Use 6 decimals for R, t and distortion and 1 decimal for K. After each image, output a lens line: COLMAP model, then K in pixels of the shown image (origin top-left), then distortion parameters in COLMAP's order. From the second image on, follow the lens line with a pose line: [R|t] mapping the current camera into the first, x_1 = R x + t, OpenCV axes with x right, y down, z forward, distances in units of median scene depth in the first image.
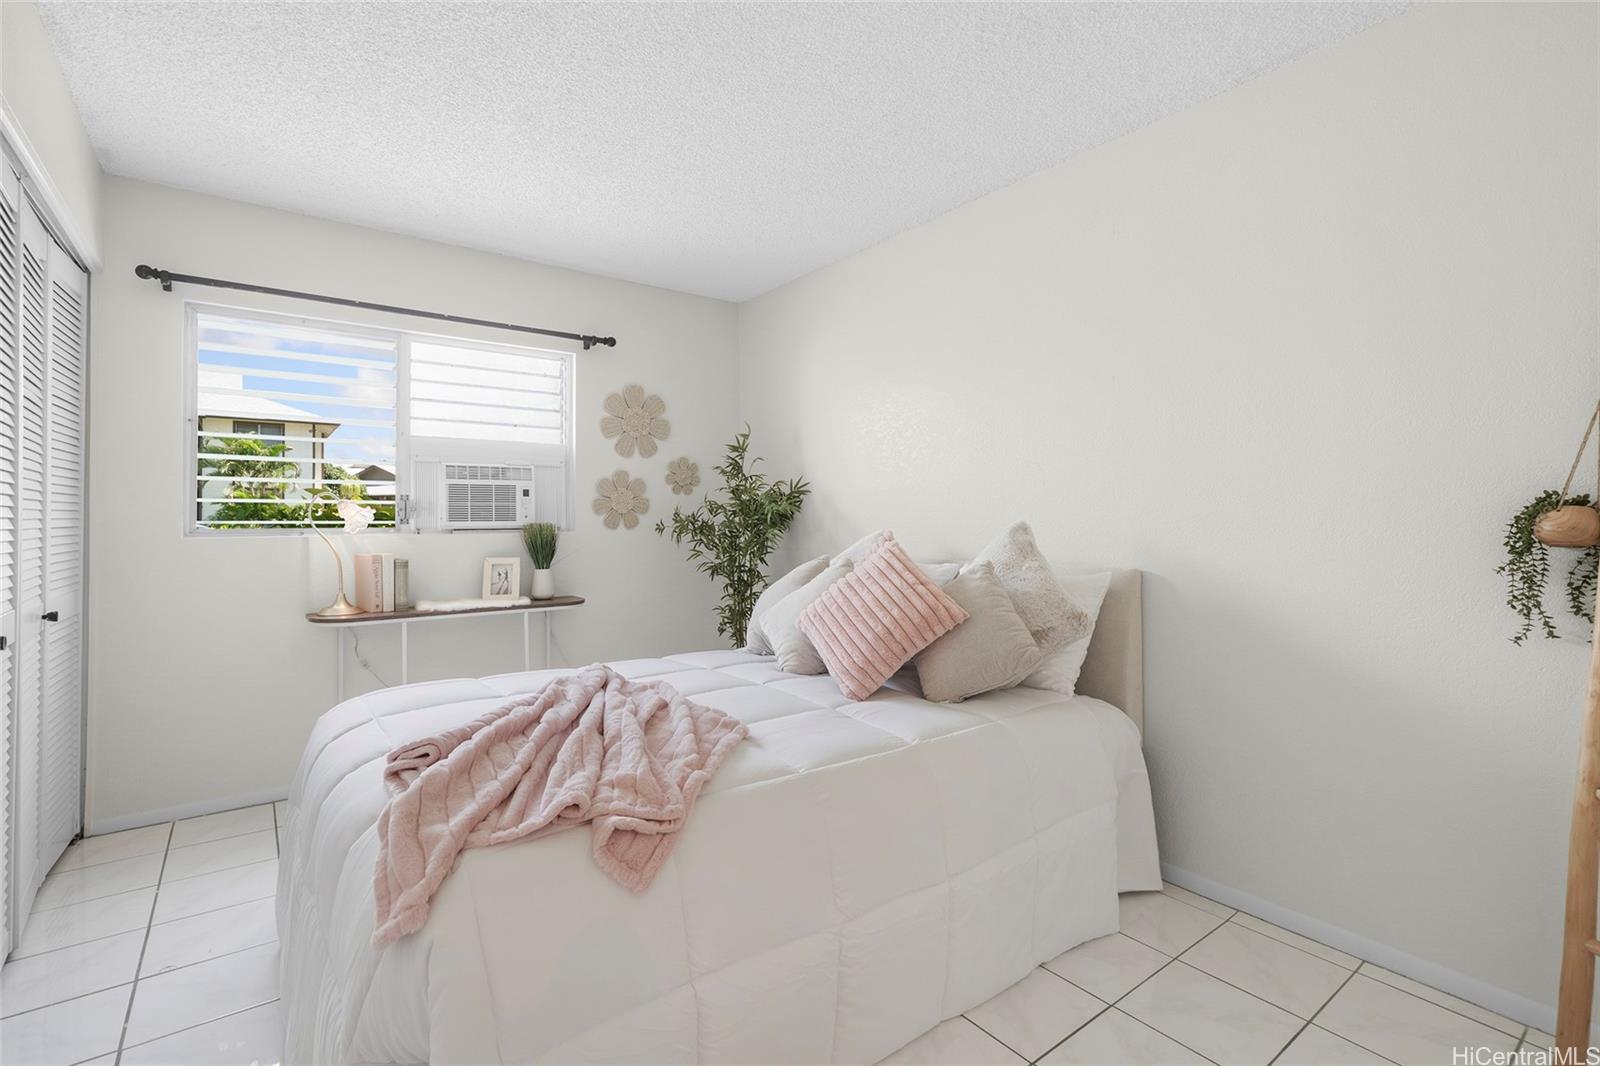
lens RADIAL K [[720.8, 0, 793.5], [0, 720.8, 539.7], [0, 0, 1]] dist [-0.000696, 0.000121]
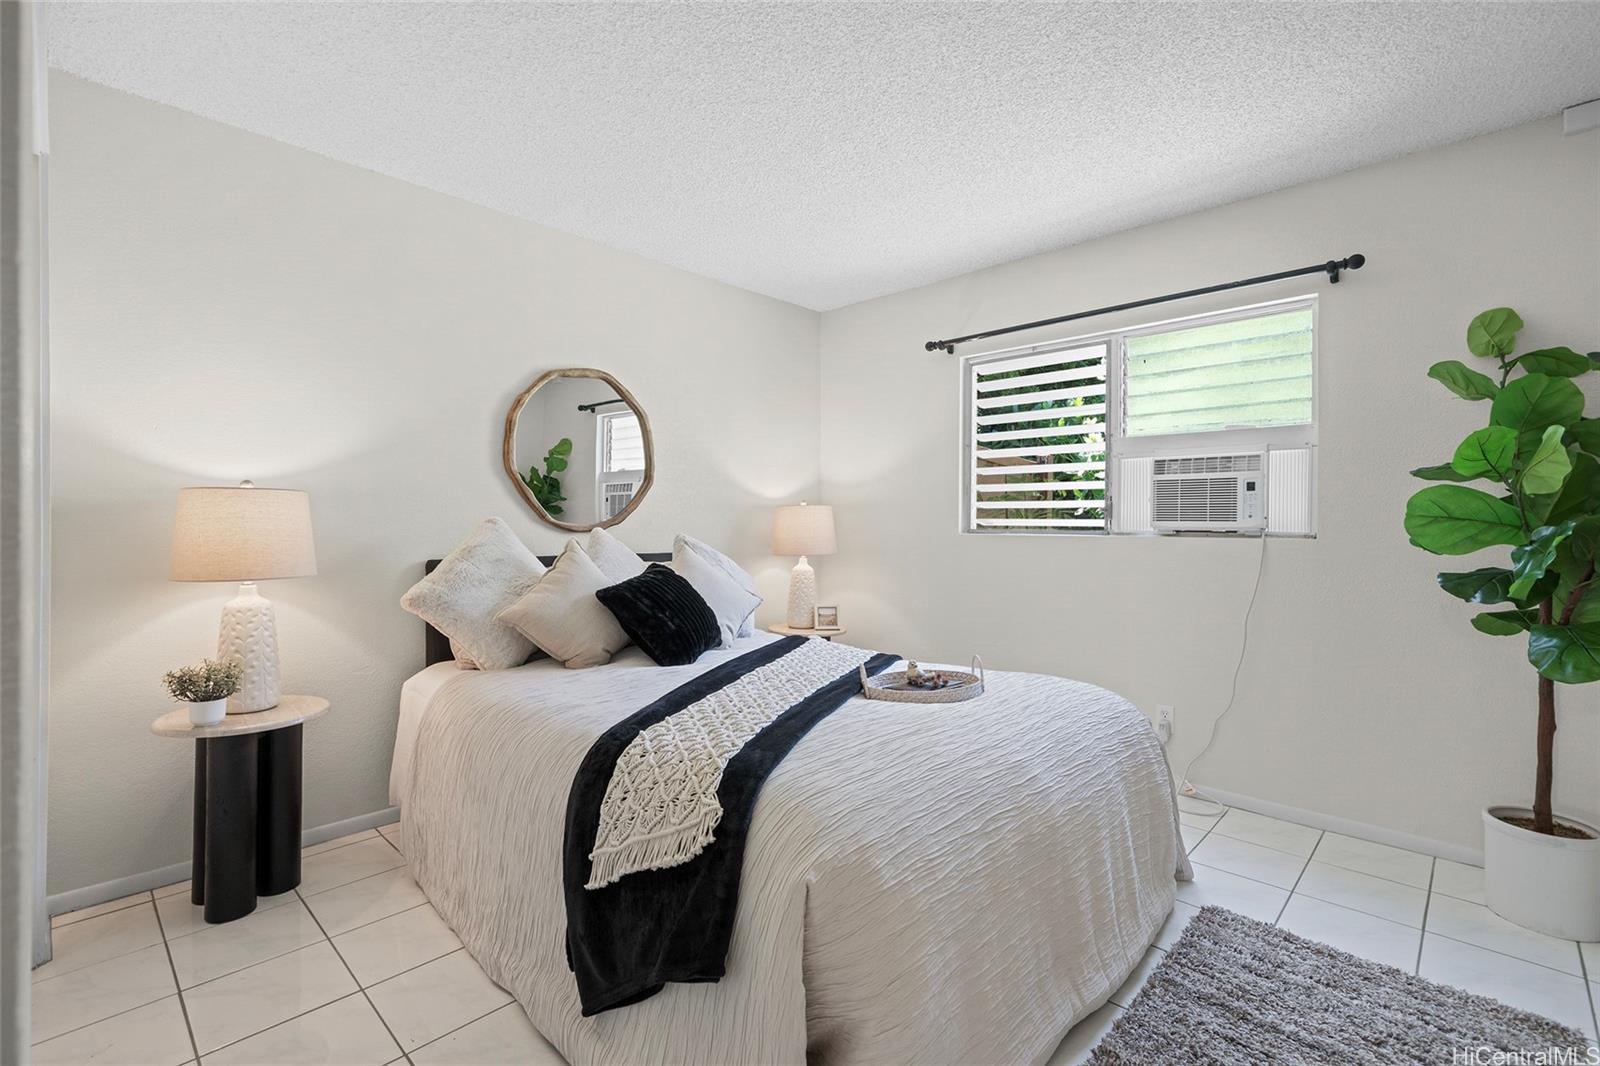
lens RADIAL K [[720.8, 0, 793.5], [0, 720.8, 539.7], [0, 0, 1]] dist [-0.000696, 0.000121]
pose [[0.159184, 0.031835, -0.986736, 0.359013], [-0.027929, 0.999225, 0.027732, -0.013155], [0.986854, 0.023144, 0.159950, 0.374674]]
